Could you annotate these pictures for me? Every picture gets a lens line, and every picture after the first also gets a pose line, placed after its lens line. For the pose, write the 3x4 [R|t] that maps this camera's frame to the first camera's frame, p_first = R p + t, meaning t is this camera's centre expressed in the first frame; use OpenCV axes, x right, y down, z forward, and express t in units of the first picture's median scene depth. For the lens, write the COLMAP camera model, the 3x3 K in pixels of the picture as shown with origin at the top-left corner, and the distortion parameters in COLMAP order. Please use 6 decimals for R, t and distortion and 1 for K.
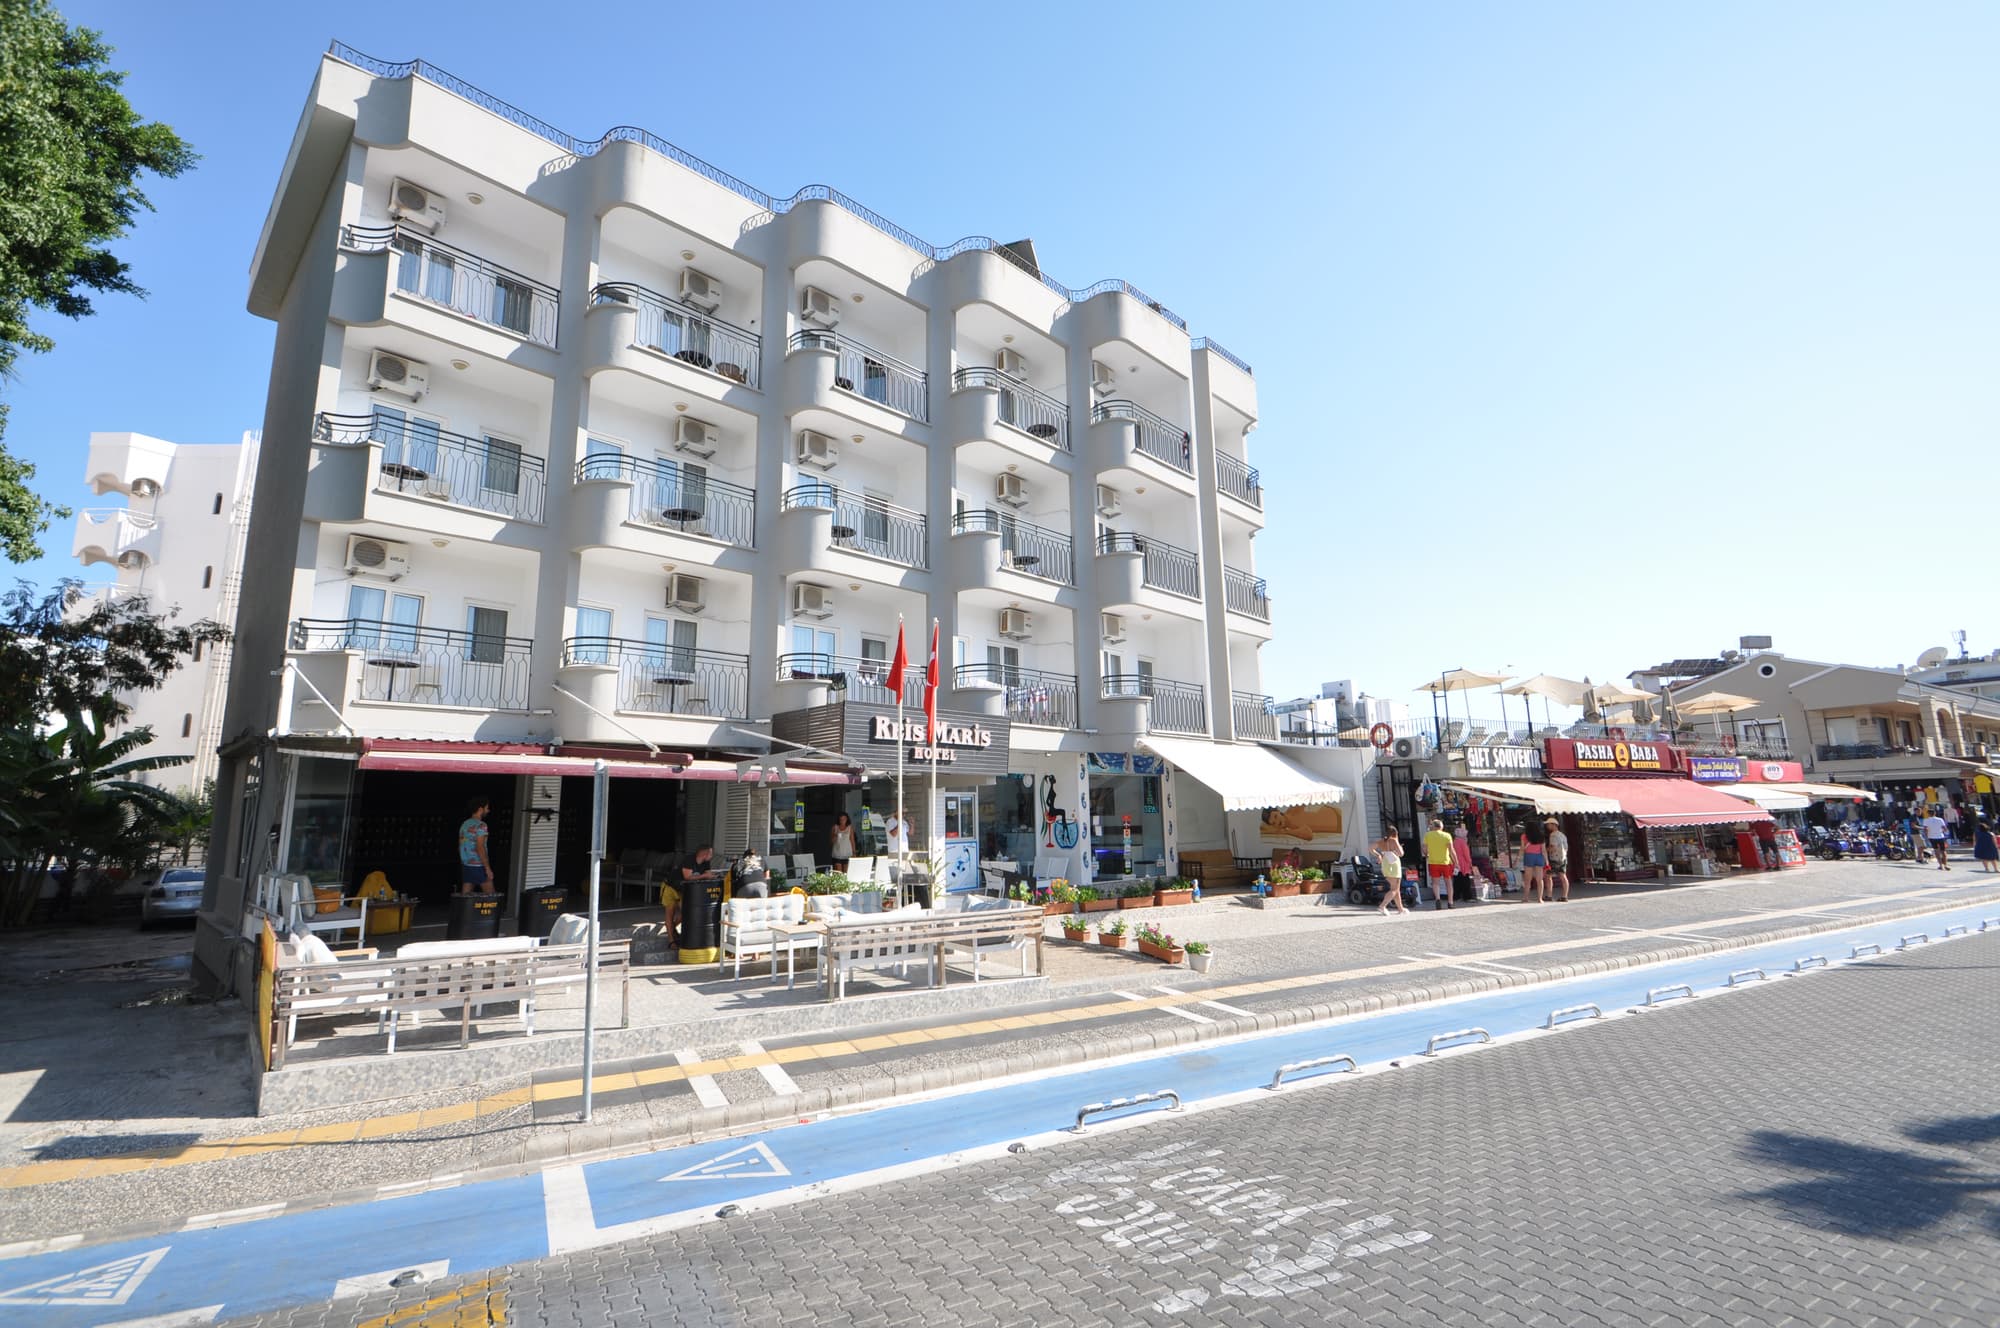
lens RADIAL K [[877.0, 0, 996.9], [0, 877.0, 659.5], [0, 0, 1]] dist [0.007452, -0.012553]
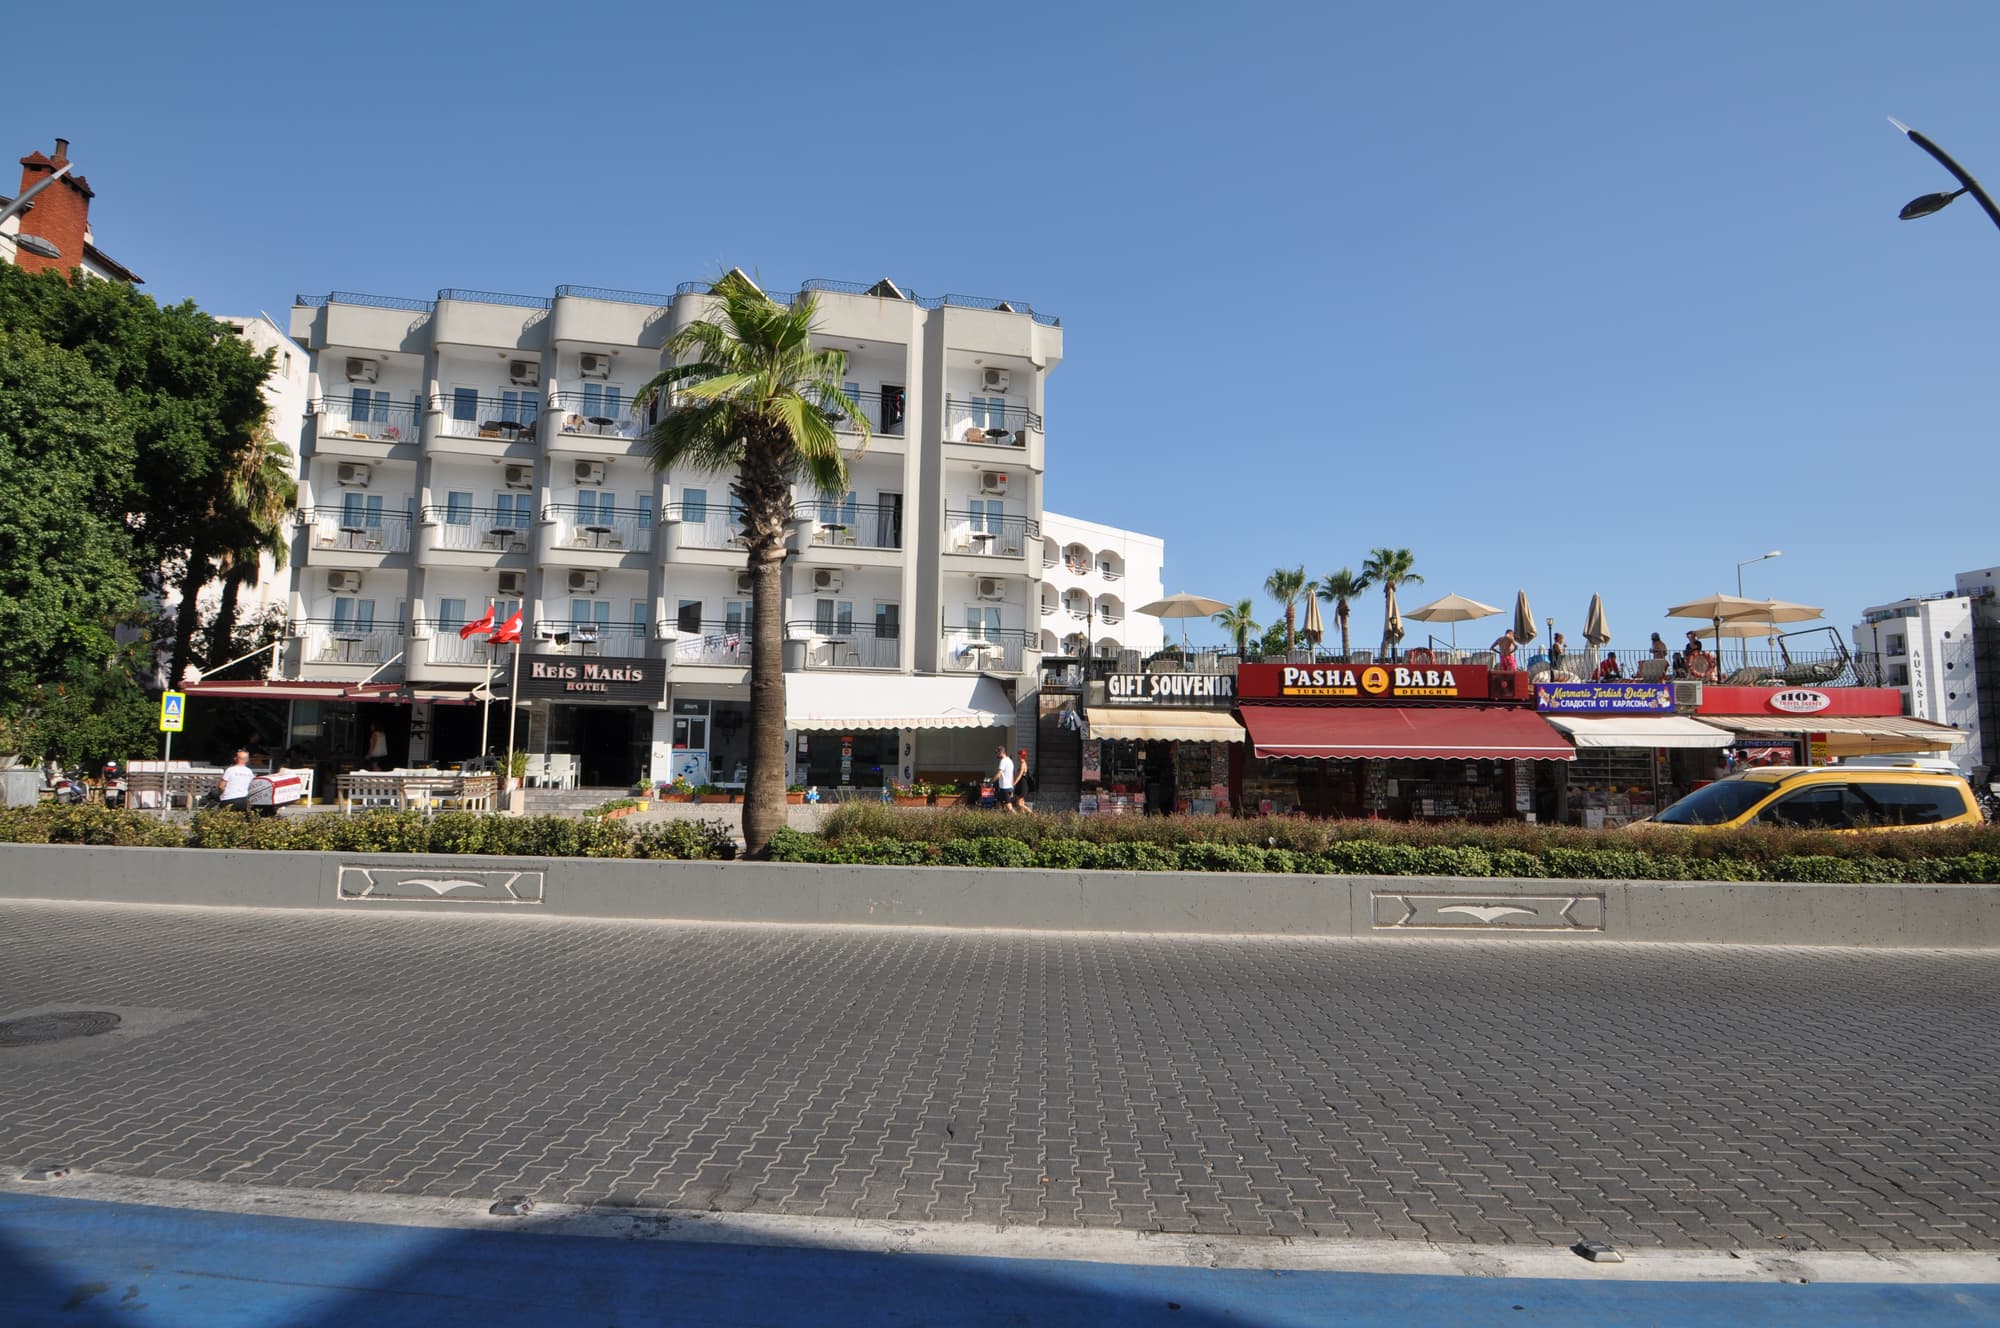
lens RADIAL K [[1022.7, 0, 1014.6], [0, 1022.7, 660.1], [0, 0, 1]] dist [-0.013715, -0.005148]
pose [[0.855756, -0.022994, -0.516868, 1.432363], [0.063773, 0.996082, 0.061272, 0.004504], [0.513434, -0.085396, 0.853870, -0.079246]]
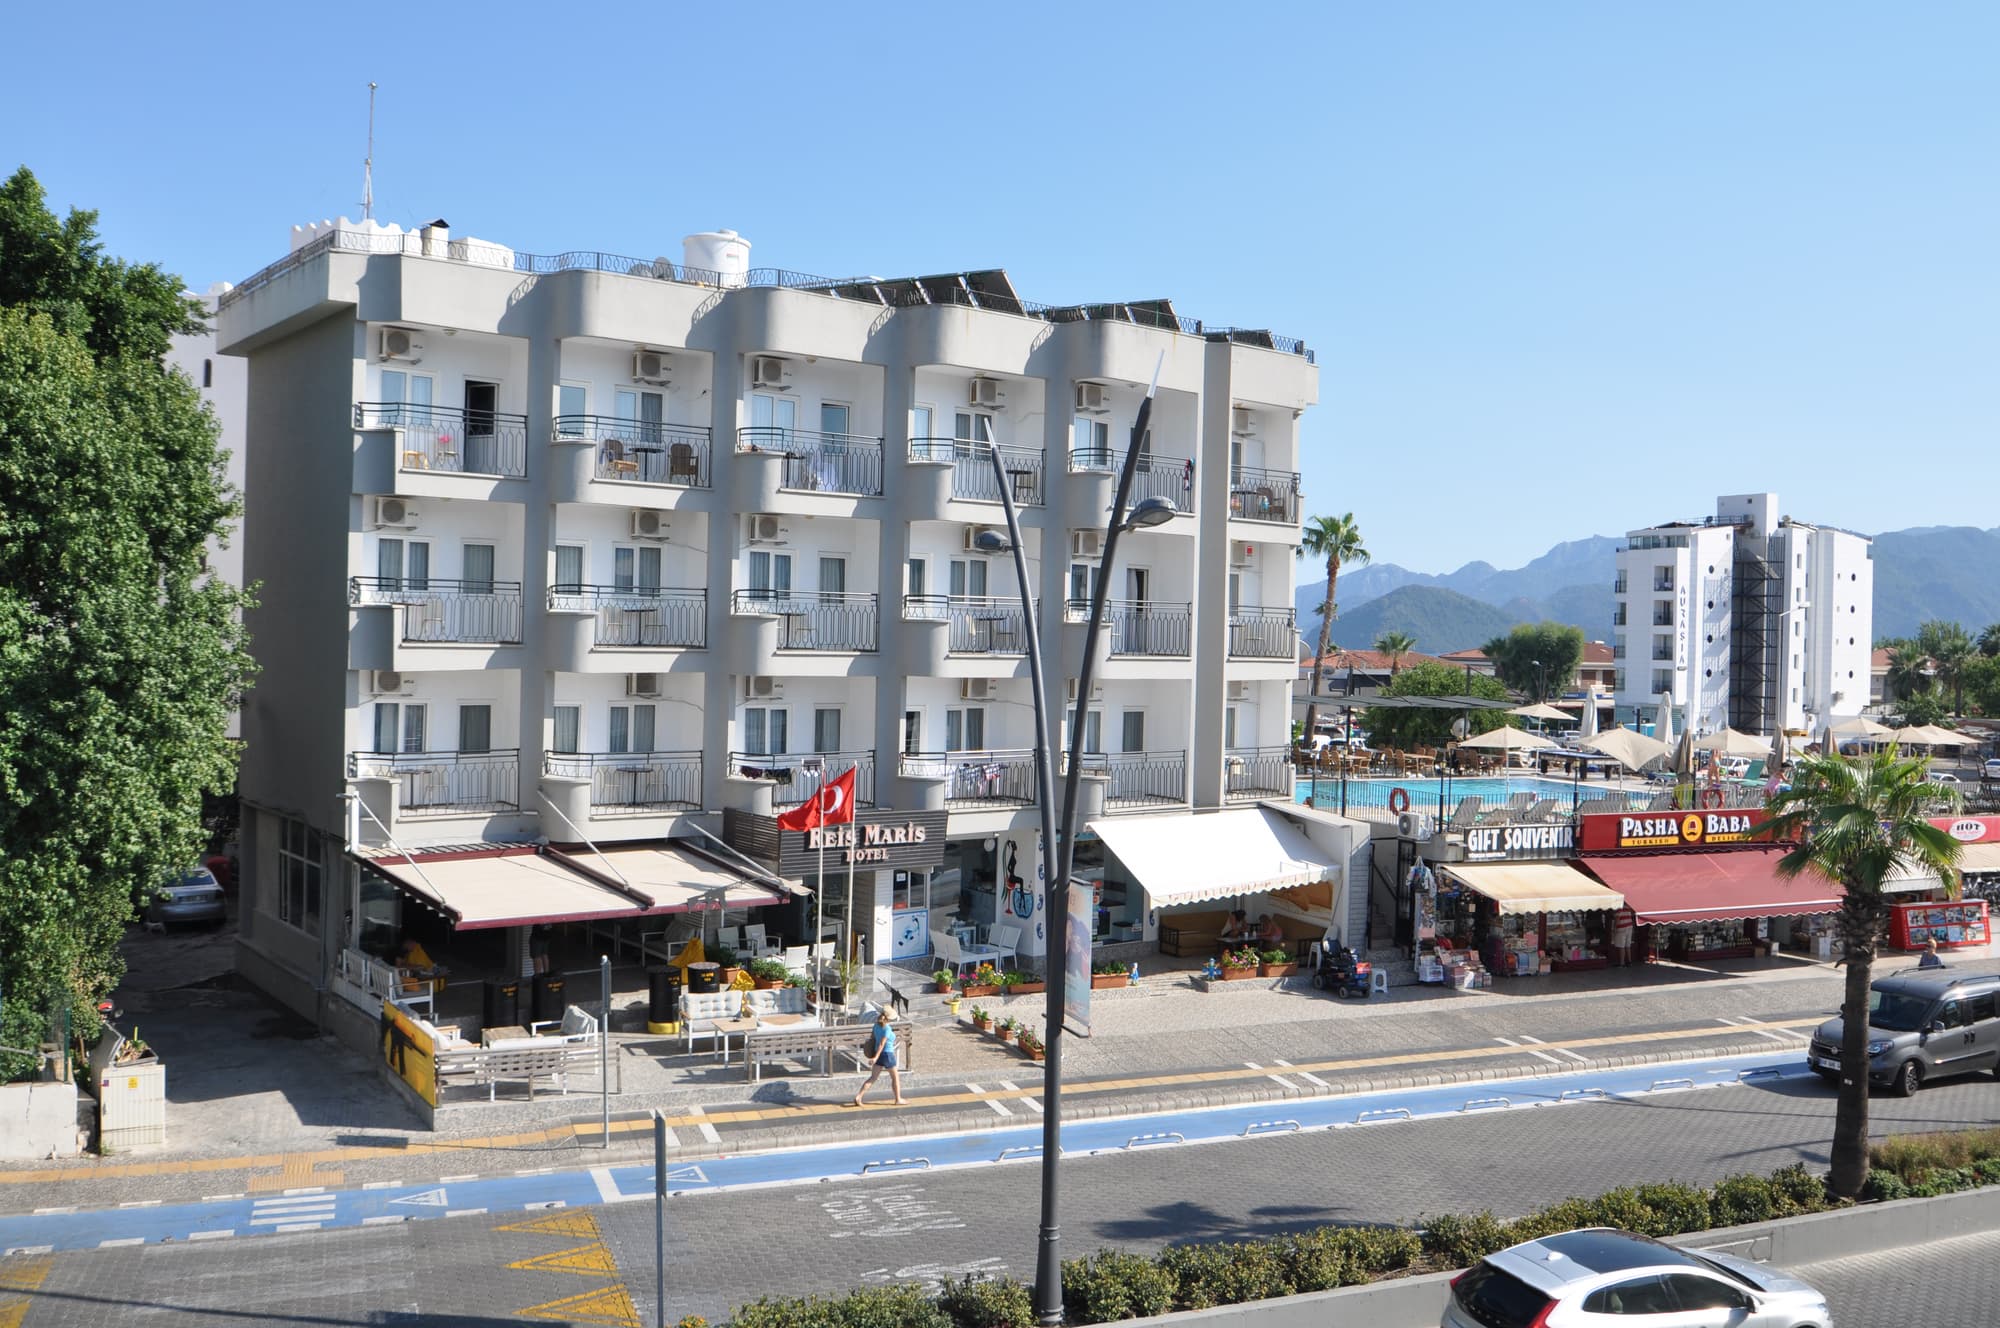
lens RADIAL K [[1644.7, 0, 1011.6], [0, 1644.7, 648.9], [0, 0, 1]] dist [-0.065461, 0.004017]
pose [[0.992879, 0.042002, -0.111475, 0.331261], [-0.021145, 0.983058, 0.182069, -0.530088], [0.117234, -0.178415, 0.976946, -0.950986]]
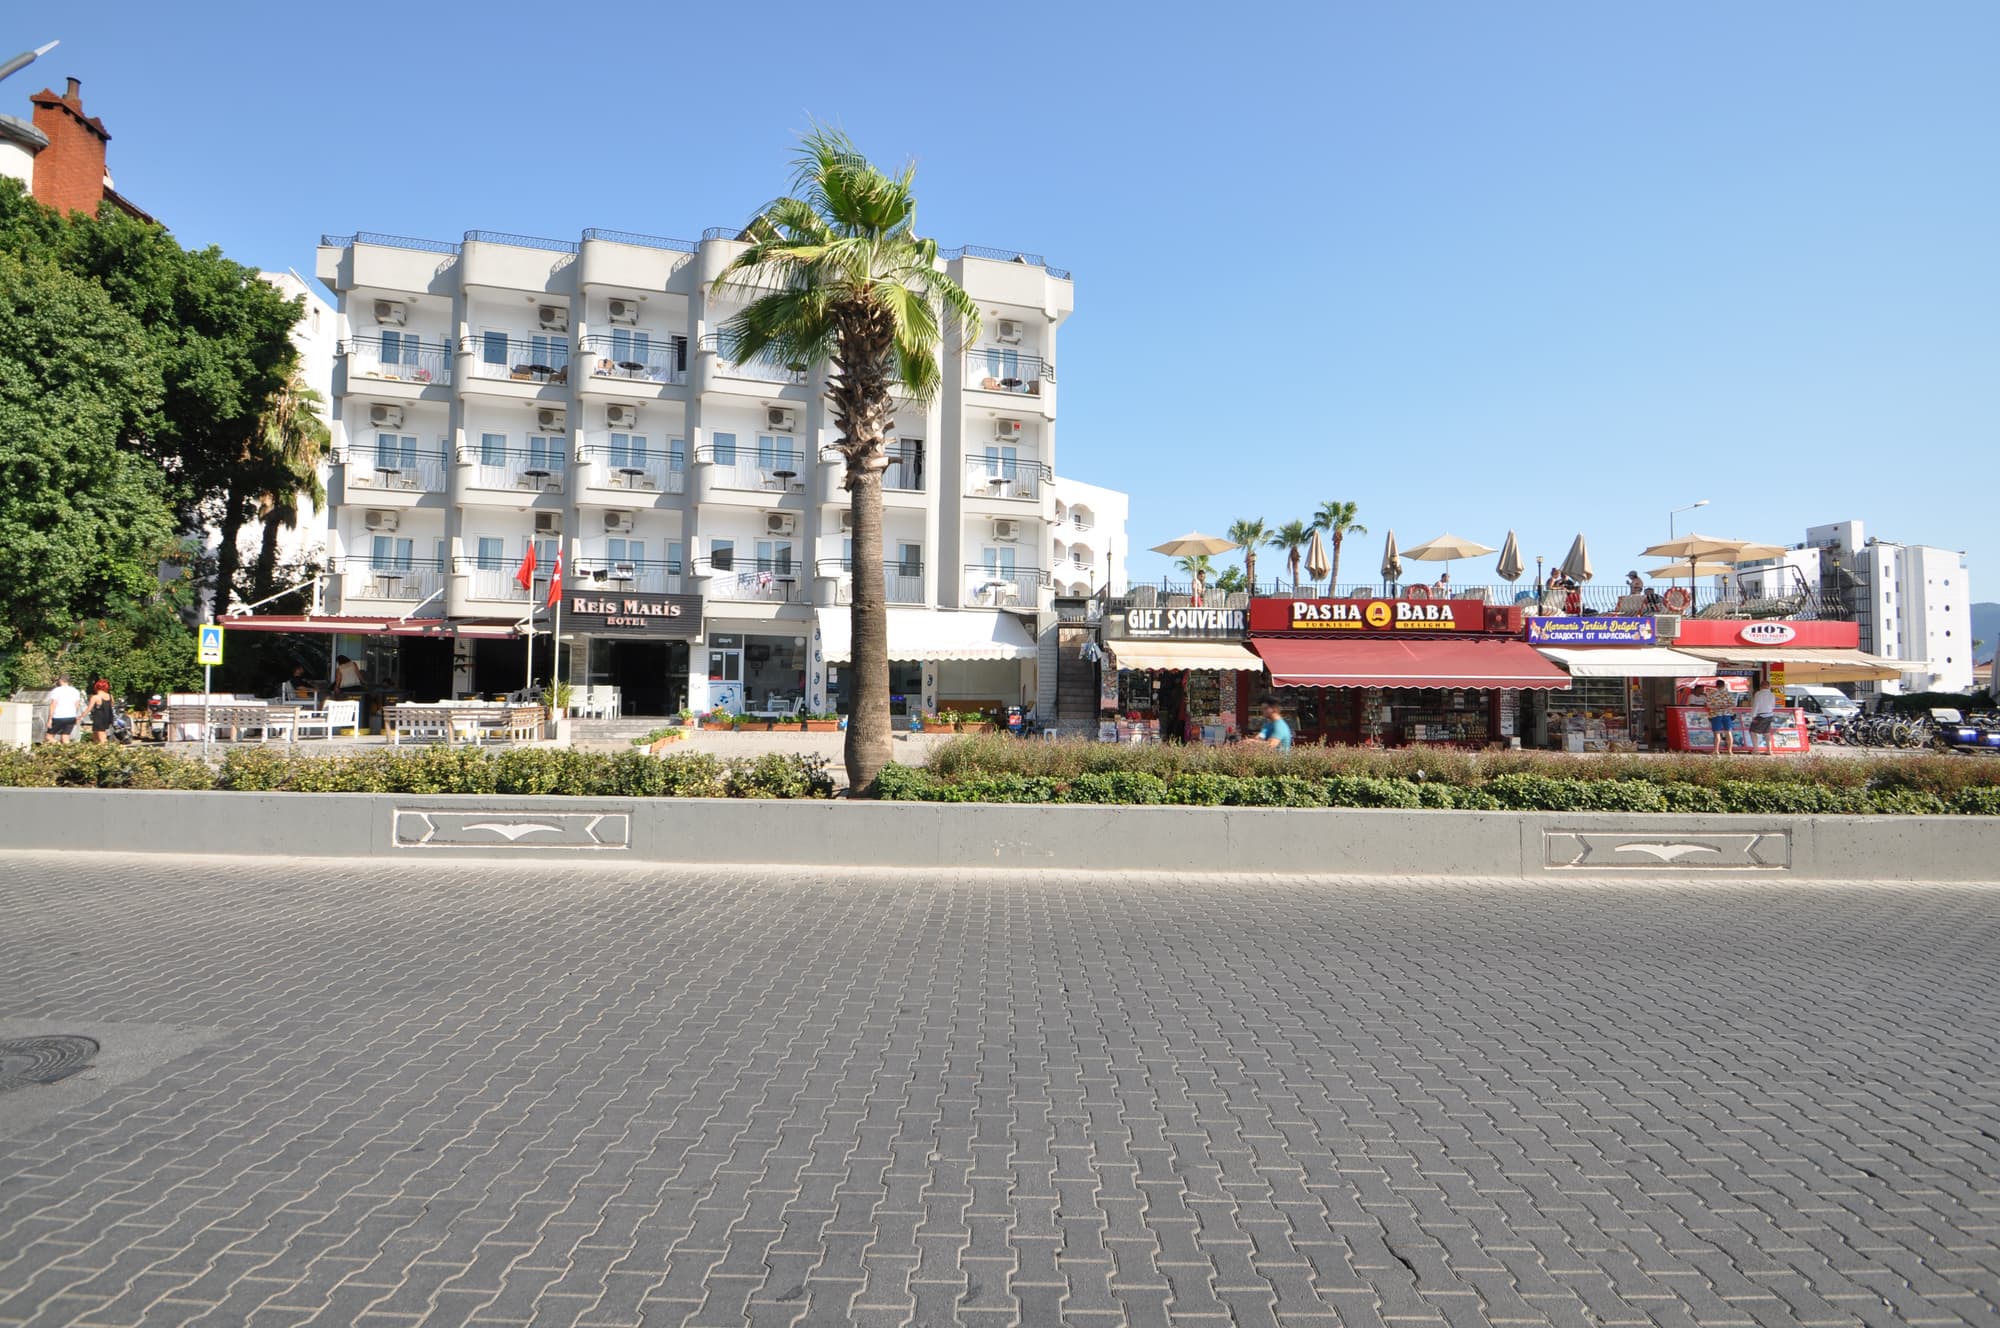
lens RADIAL K [[877.0, 0, 1008.2], [0, 877.0, 659.0], [0, 0, 1]] dist [0.007452, -0.012553]
pose [[0.872948, 0.007434, -0.487757, 1.267688], [0.061364, 0.990268, 0.124916, 0.022501], [0.483938, -0.138975, 0.863996, -0.006231]]
